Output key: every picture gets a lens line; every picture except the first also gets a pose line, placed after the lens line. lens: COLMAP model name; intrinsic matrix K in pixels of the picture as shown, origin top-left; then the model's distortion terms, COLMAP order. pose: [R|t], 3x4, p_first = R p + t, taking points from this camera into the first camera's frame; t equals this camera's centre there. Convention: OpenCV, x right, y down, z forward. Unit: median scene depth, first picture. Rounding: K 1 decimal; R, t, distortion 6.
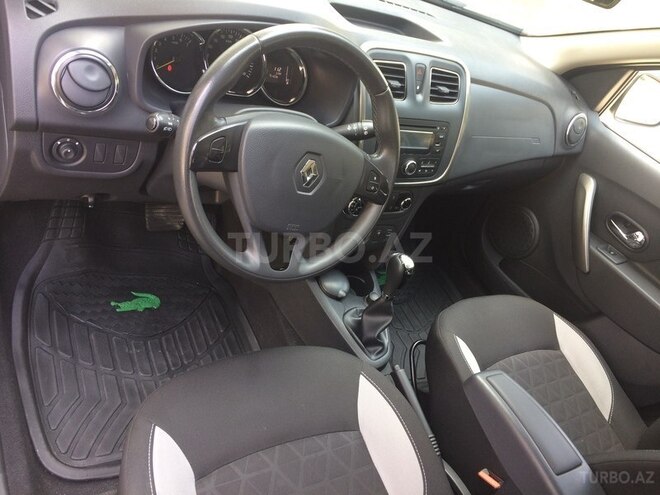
lens RADIAL K [[565.0, 0, 326.4], [0, 565.0, 246.8], [0, 0, 1]] dist [0.052152, -0.036630]
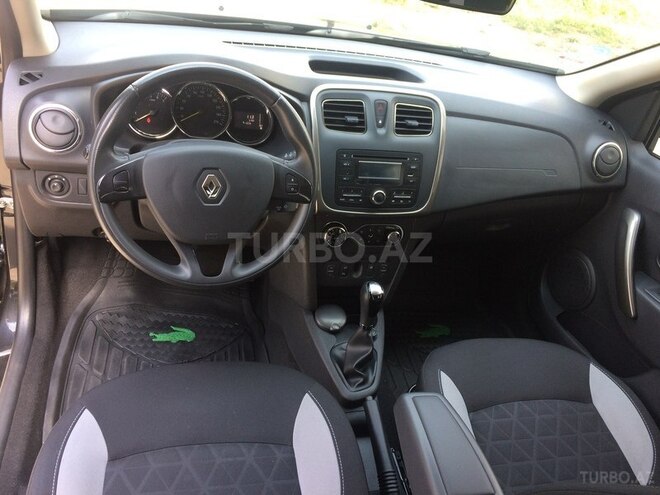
lens RADIAL K [[565.0, 0, 329.5], [0, 565.0, 248.9], [0, 0, 1]] dist [0.052152, -0.036630]
pose [[0.944013, -0.029928, -0.328549, 0.384000], [-0.024785, 0.986628, -0.161090, 0.116446], [0.328977, 0.160214, 0.930648, 0.024177]]
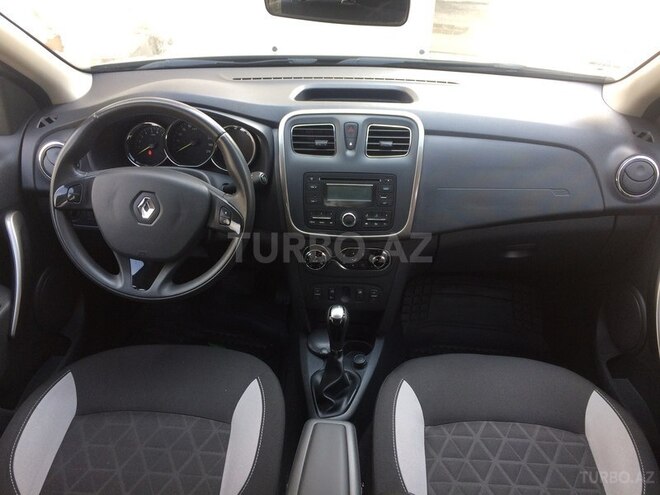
lens RADIAL K [[565.0, 0, 329.0], [0, 565.0, 246.1], [0, 0, 1]] dist [0.052152, -0.036630]
pose [[0.789606, -0.041828, -0.612187, 0.711229], [-0.104566, 0.973909, -0.201413, 0.109907], [0.604639, 0.223051, 0.764630, 0.203516]]
